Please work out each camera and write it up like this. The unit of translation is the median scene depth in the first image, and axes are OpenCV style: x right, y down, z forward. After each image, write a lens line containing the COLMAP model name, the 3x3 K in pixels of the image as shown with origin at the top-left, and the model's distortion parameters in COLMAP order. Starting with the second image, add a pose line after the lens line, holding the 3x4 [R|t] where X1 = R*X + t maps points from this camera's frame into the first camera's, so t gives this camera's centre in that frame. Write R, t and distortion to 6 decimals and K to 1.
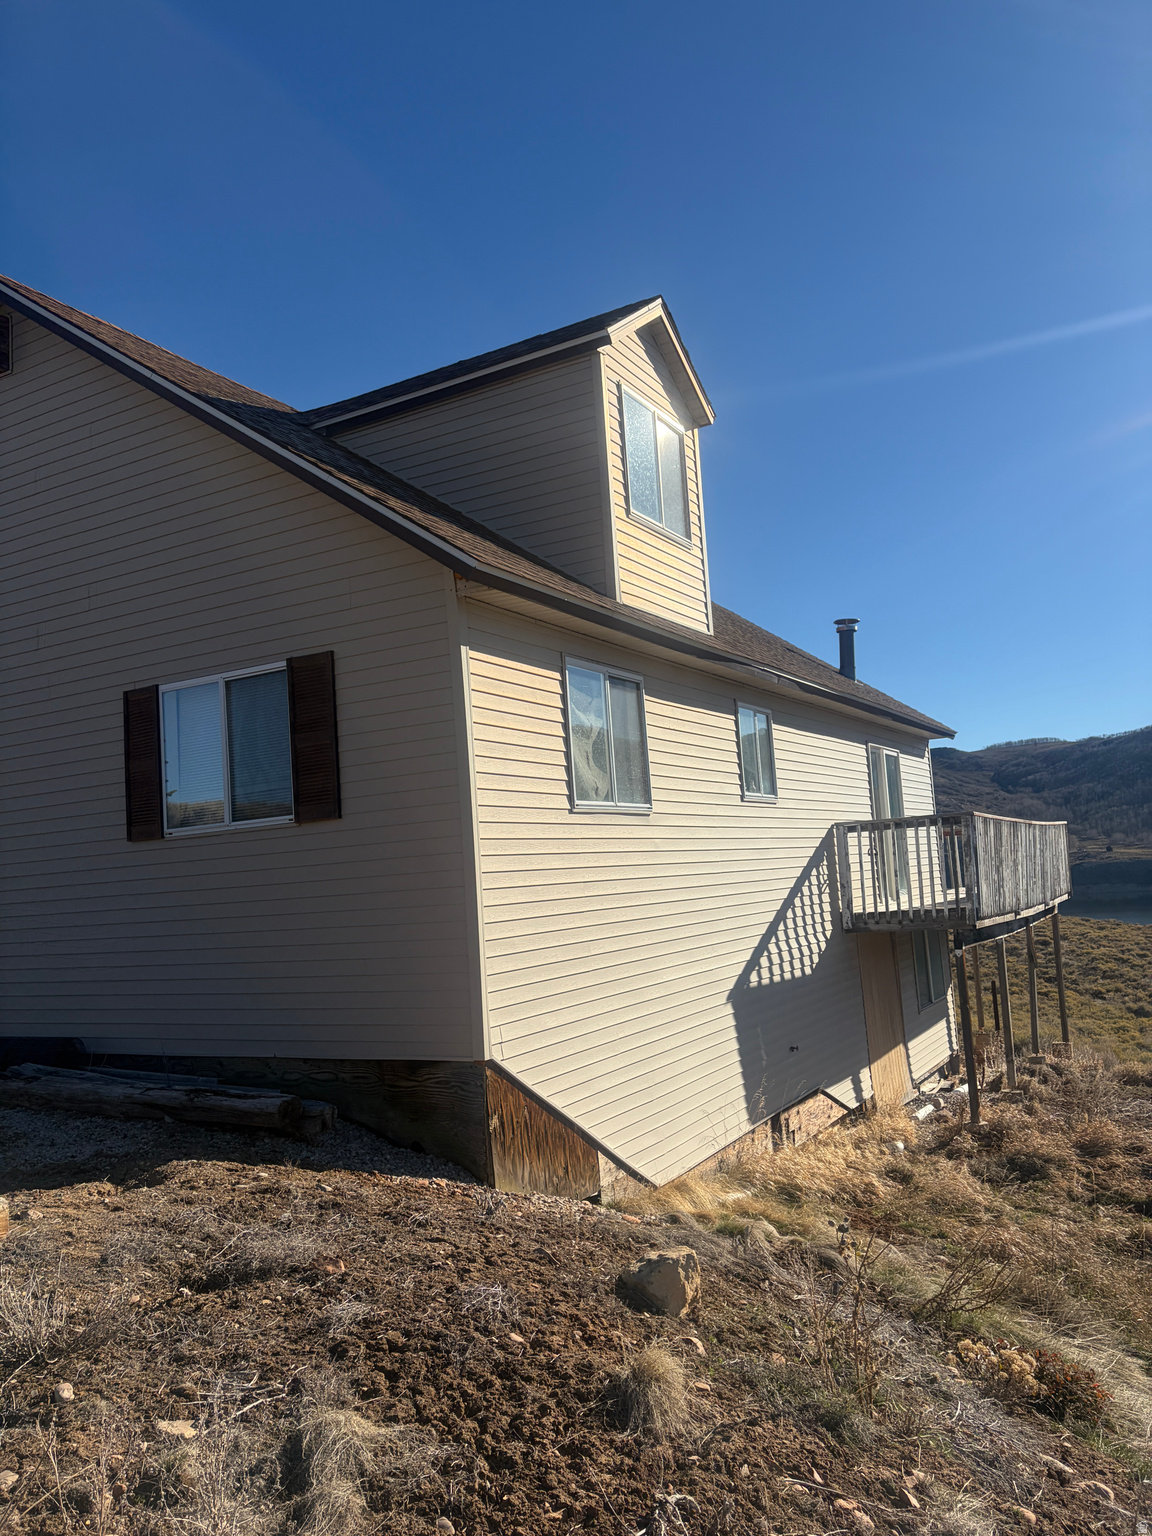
lens RADIAL K [[1170.3, 0, 576.0], [0, 1170.3, 768.0], [0, 0, 1]] dist [0.089575, -0.127390]
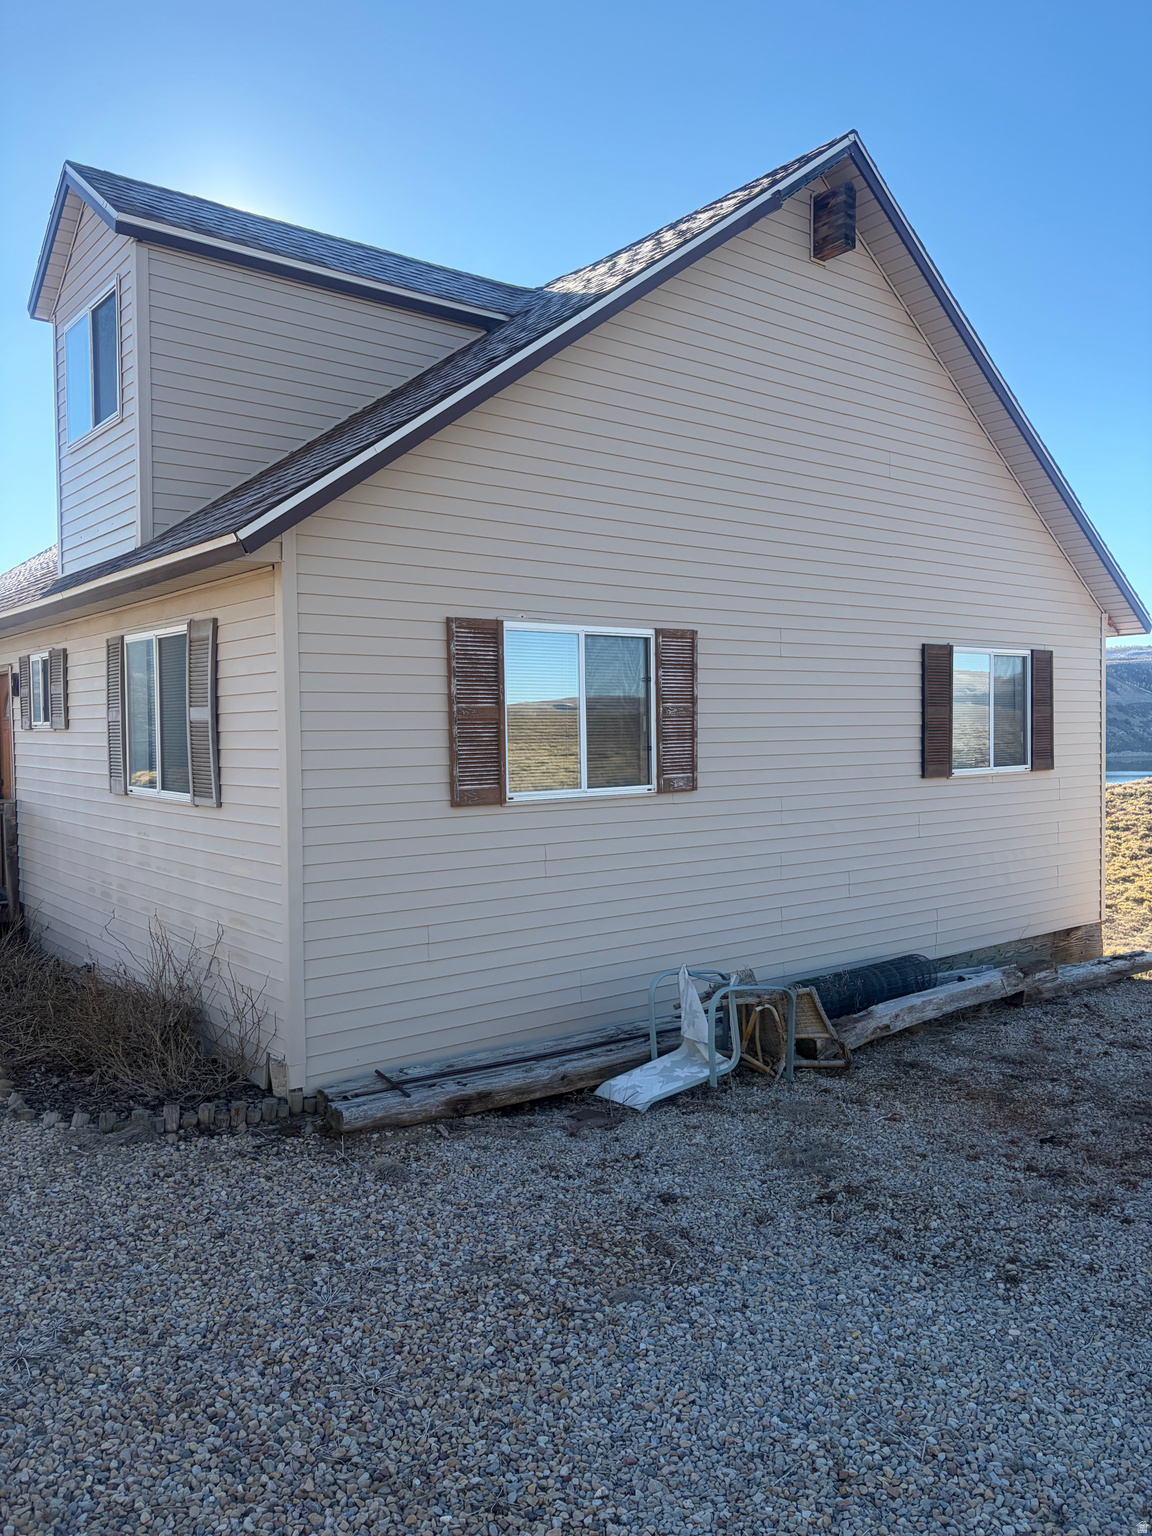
lens RADIAL K [[1181.0, 0, 576.0], [0, 1181.0, 768.0], [0, 0, 1]] dist [0.092231, -0.227059]
pose [[0.358336, 0.026393, 0.933219, -1.718728], [-0.096562, 0.995287, 0.008929, 0.081931], [-0.928585, -0.093313, 0.359196, 0.991133]]
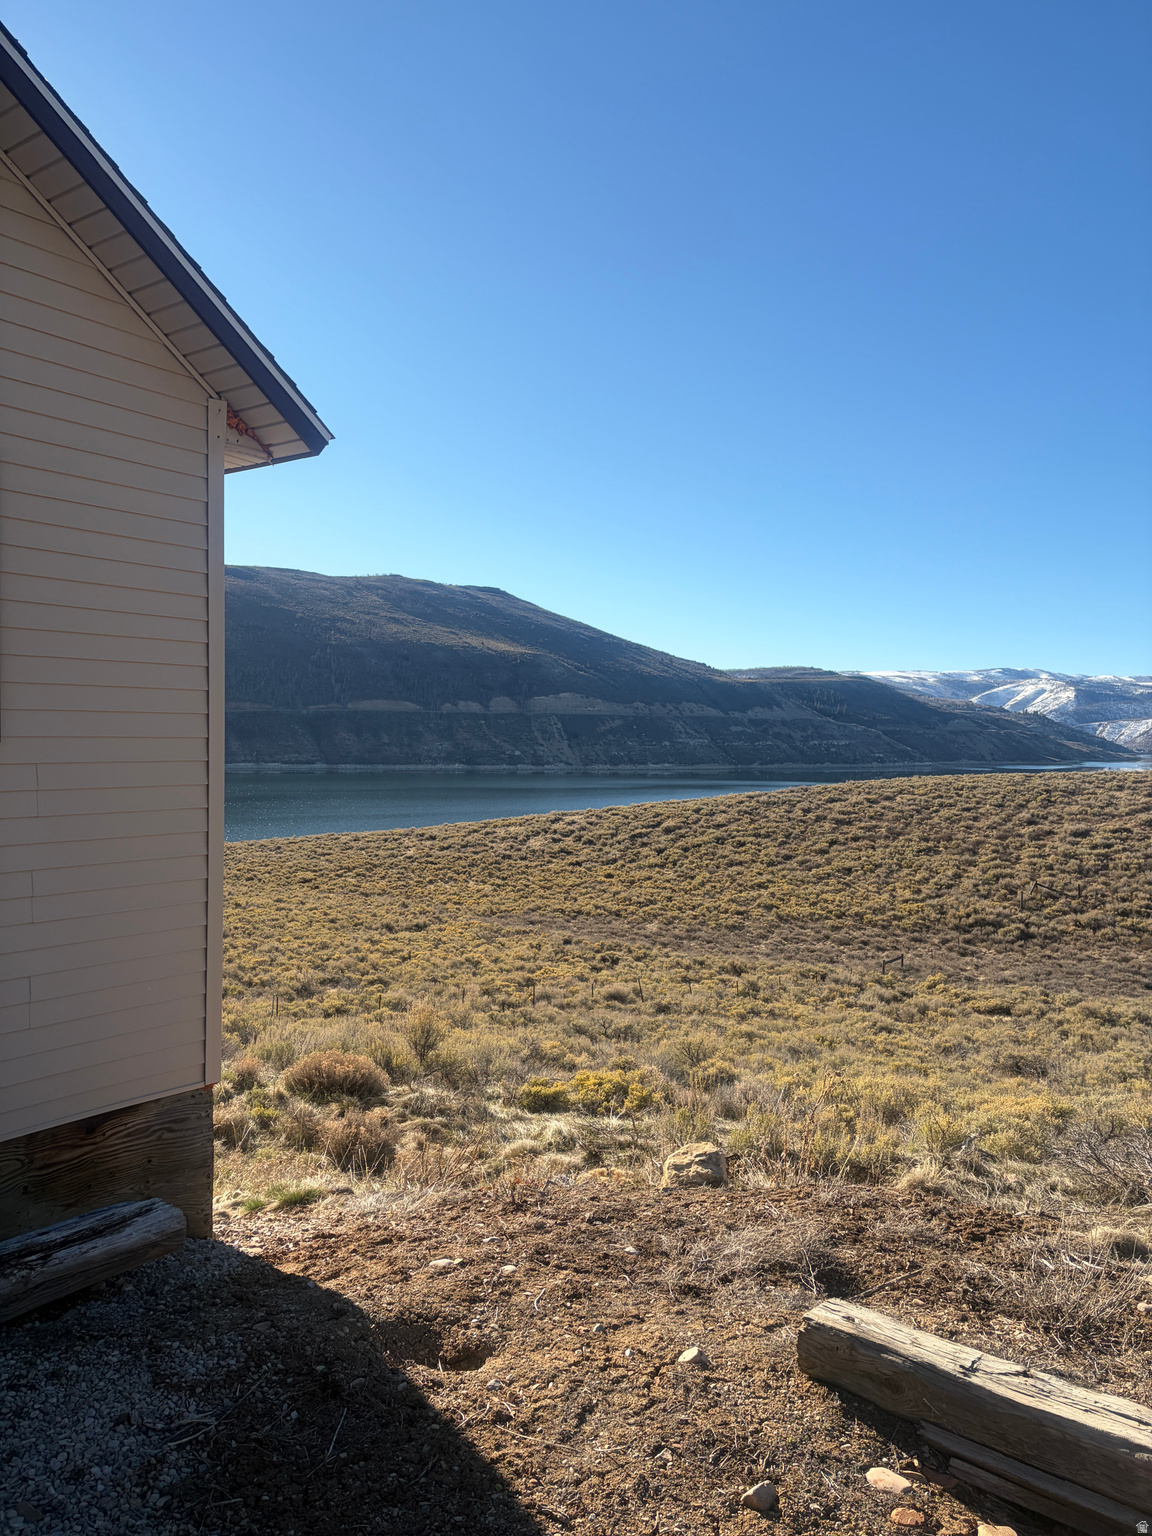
lens RADIAL K [[1170.3, 0, 576.0], [0, 1170.3, 768.0], [0, 0, 1]] dist [0.089575, -0.127390]
pose [[0.114775, 0.033298, 0.992833, -0.728779], [-0.124189, 0.992078, -0.018916, 0.031156], [-0.985598, -0.121128, 0.118001, 0.634110]]
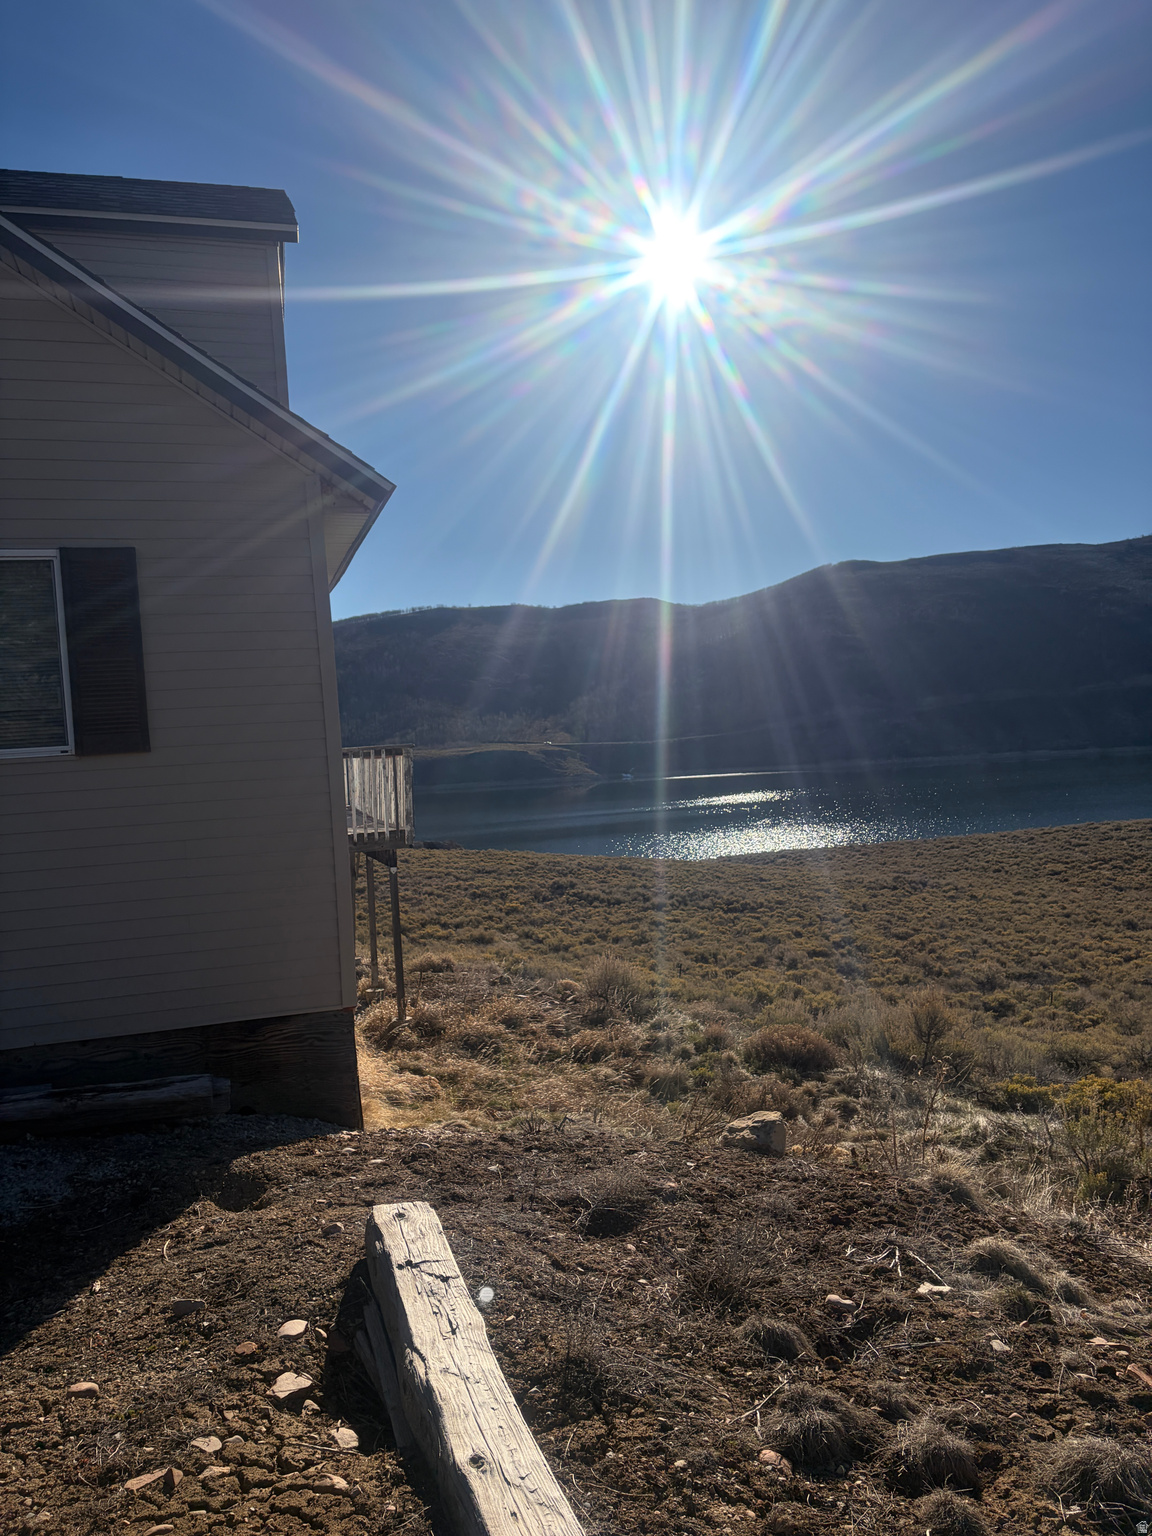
lens RADIAL K [[1181.0, 0, 576.0], [0, 1181.0, 768.0], [0, 0, 1]] dist [0.092231, -0.227059]
pose [[0.690704, 0.003880, 0.723128, -0.590975], [-0.054672, 0.997404, 0.046869, -0.001929], [-0.721068, -0.071908, 0.689122, 0.188663]]
